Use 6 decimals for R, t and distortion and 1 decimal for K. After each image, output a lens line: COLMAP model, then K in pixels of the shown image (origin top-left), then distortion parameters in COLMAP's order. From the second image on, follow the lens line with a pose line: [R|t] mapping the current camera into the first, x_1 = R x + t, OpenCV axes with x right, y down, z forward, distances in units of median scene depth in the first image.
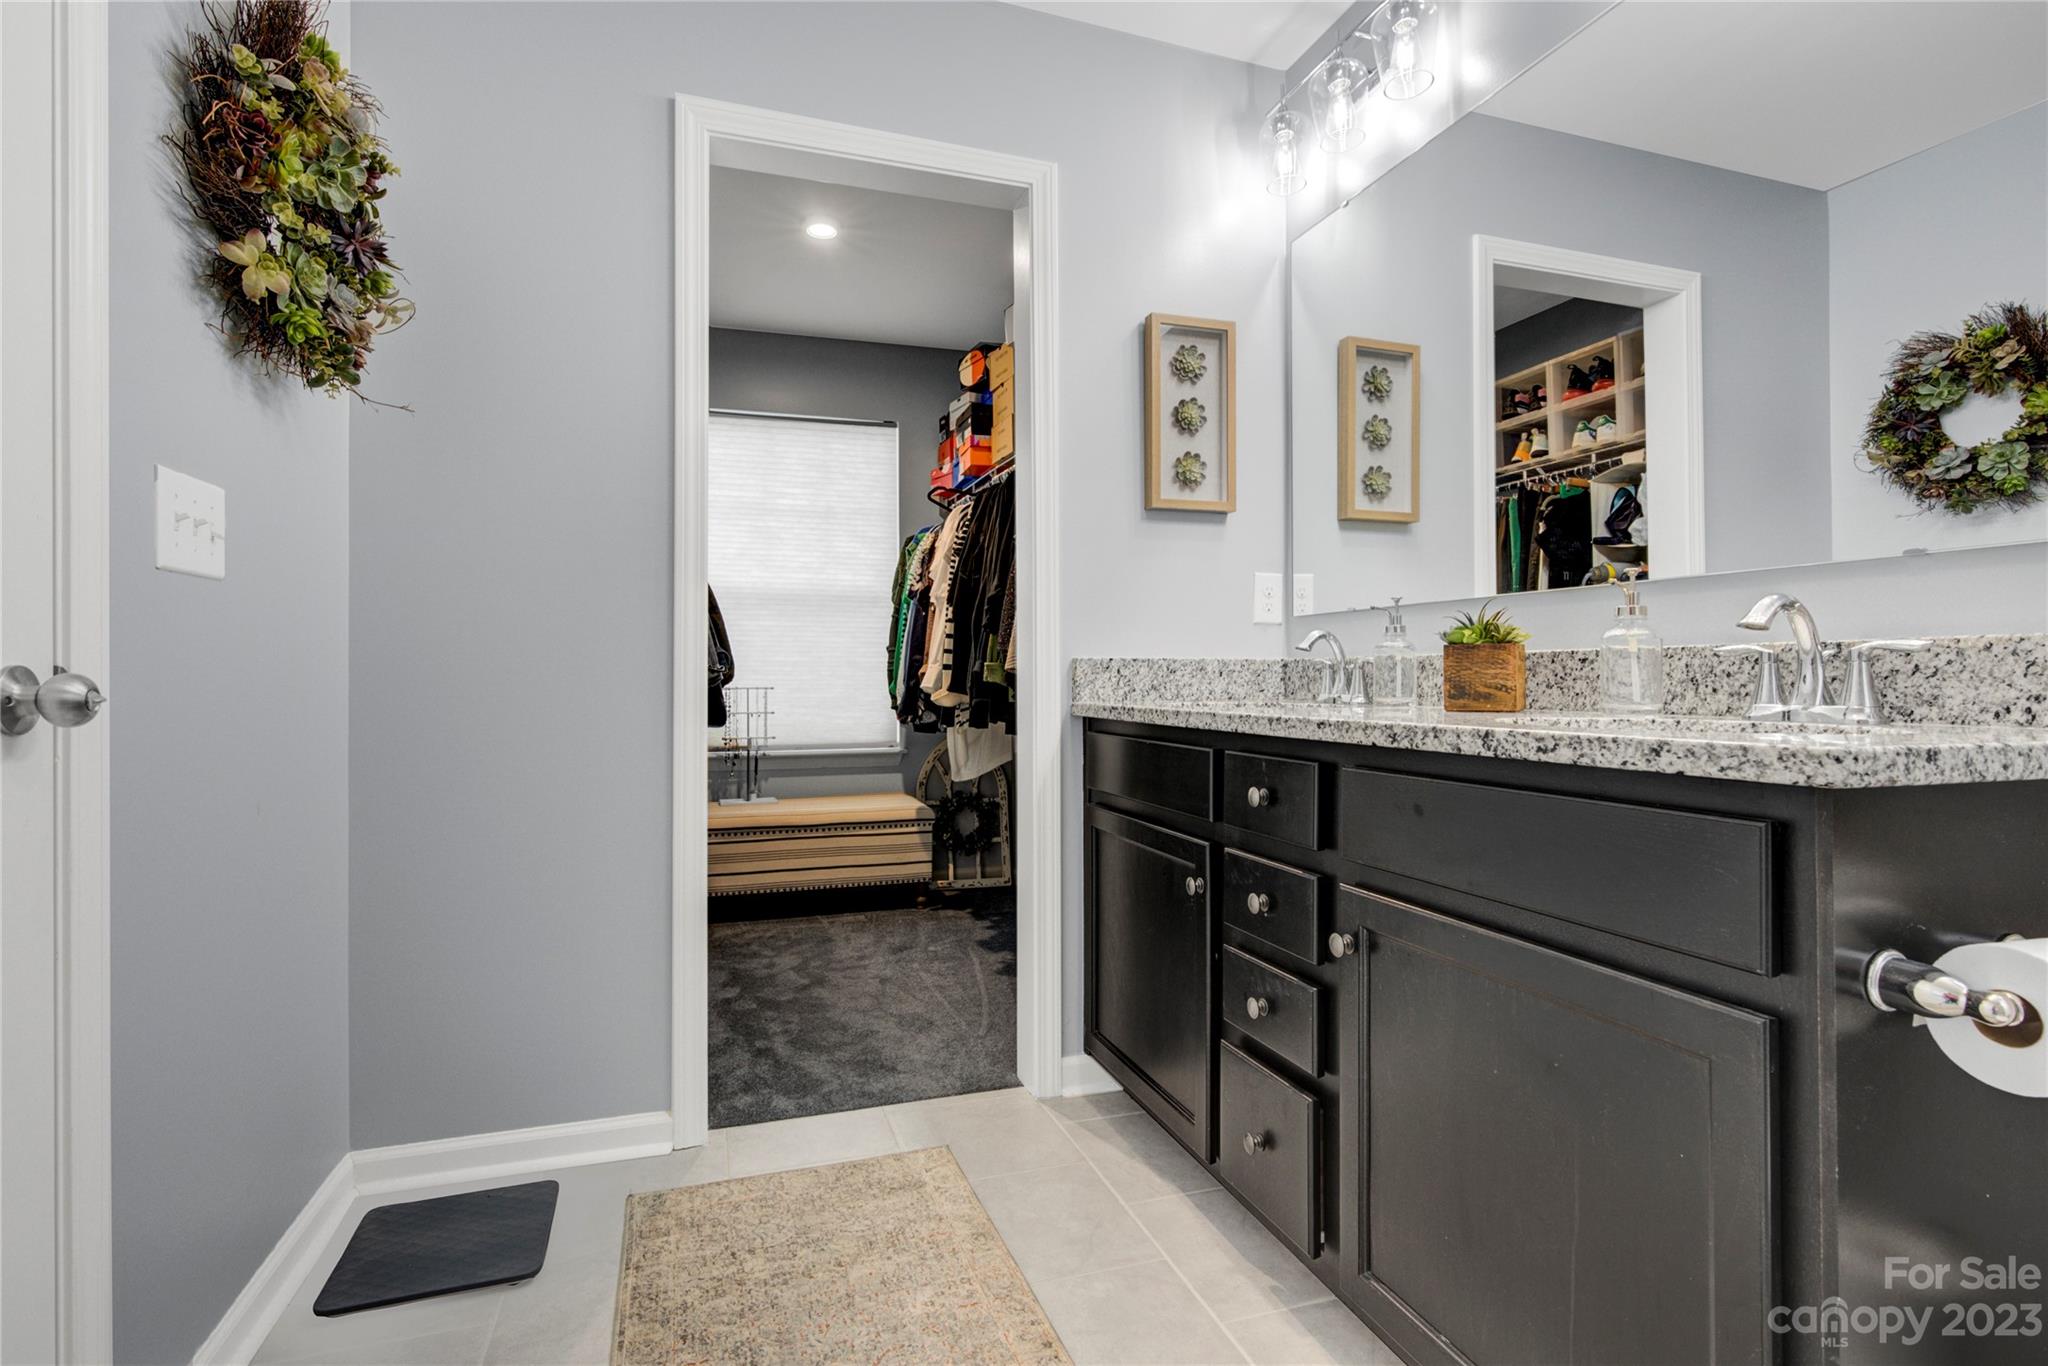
lens RADIAL K [[953.7, 0, 1016.6], [0, 953.7, 692.6], [0, 0, 1]] dist [-0.004192, -0.000640]
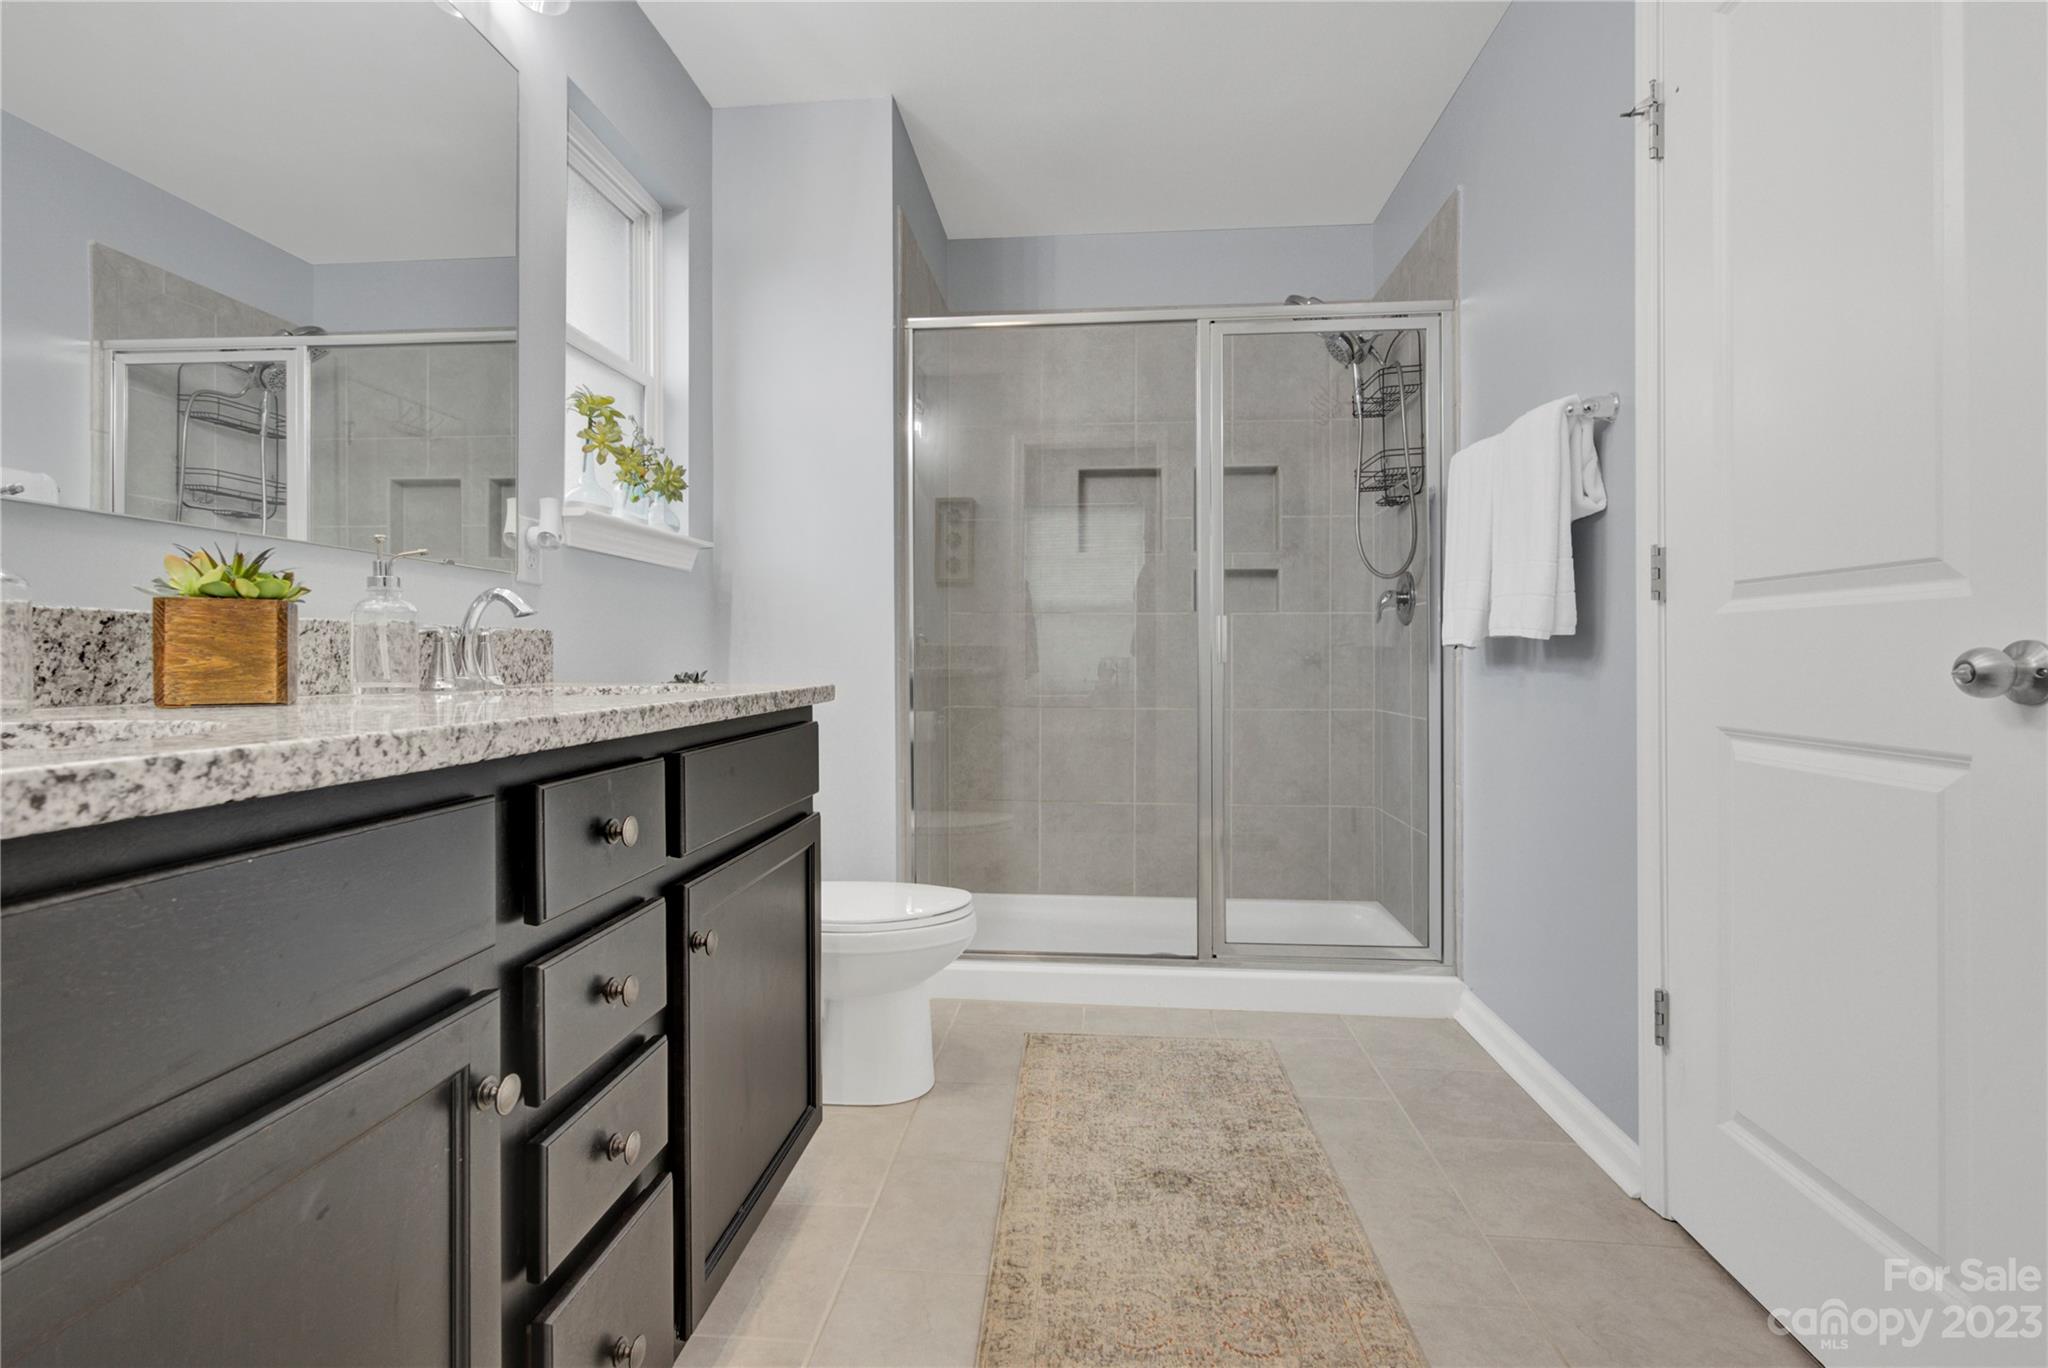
lens RADIAL K [[953.7, 0, 1022.2], [0, 953.7, 661.6], [0, 0, 1]] dist [-0.004192, -0.000640]
pose [[-0.924982, -0.002425, 0.380003, -0.169454], [0.003897, 0.999867, 0.015868, -0.012306], [-0.379990, 0.016158, -0.924849, 0.962432]]
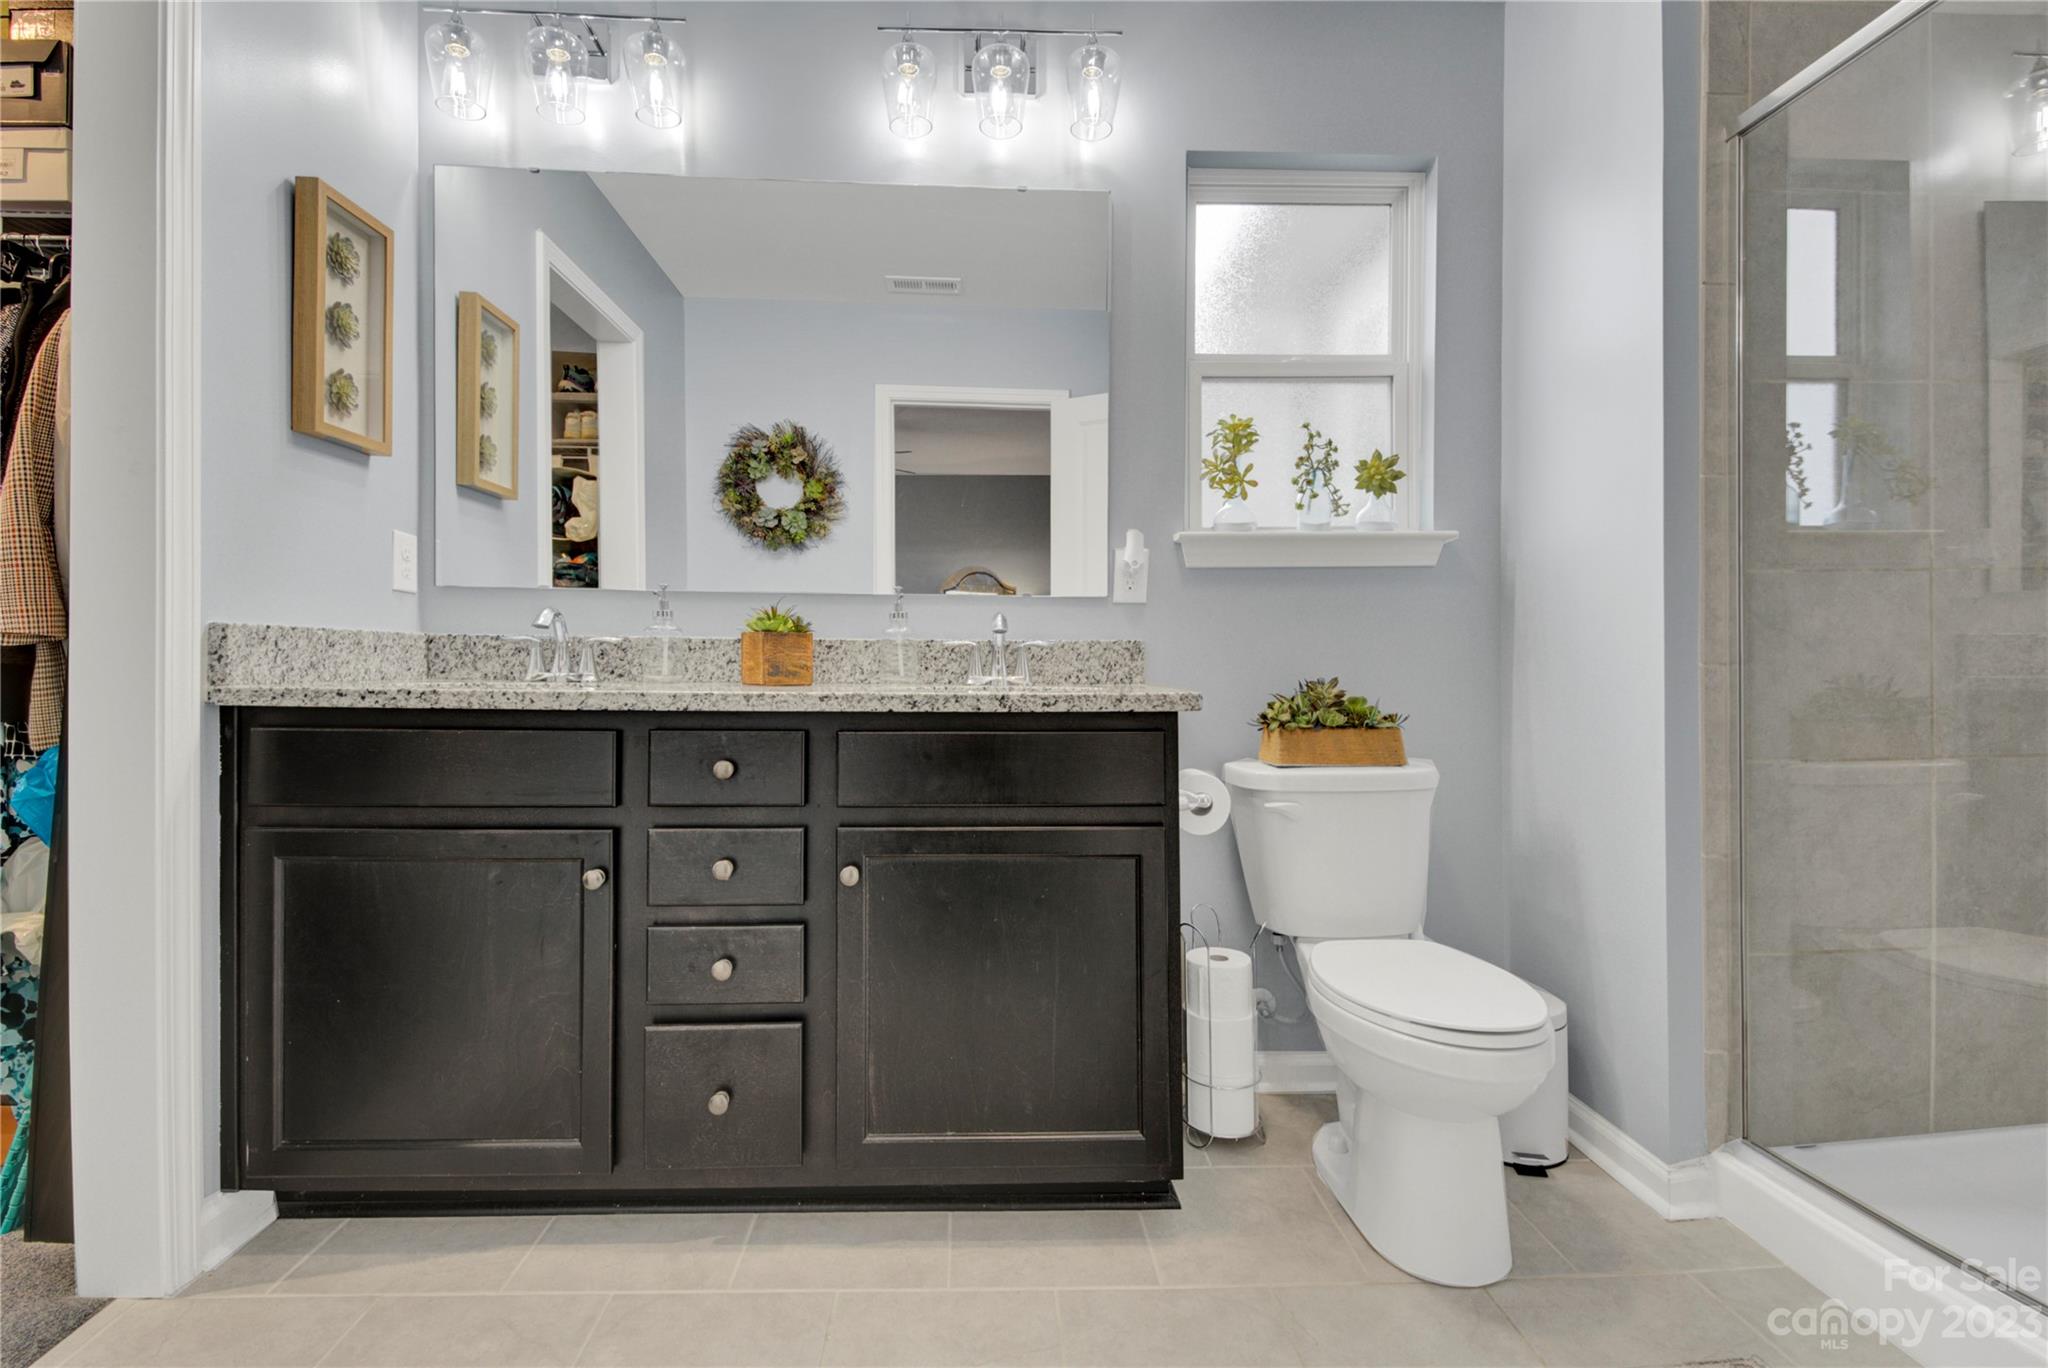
lens RADIAL K [[953.7, 0, 1017.3], [0, 953.7, 652.6], [0, 0, 1]] dist [-0.004192, -0.000640]
pose [[0.264129, 0.012221, 0.964410, -0.436685], [0.004469, 0.999893, -0.013895, -0.002996], [-0.964477, 0.007980, 0.264047, 0.254468]]
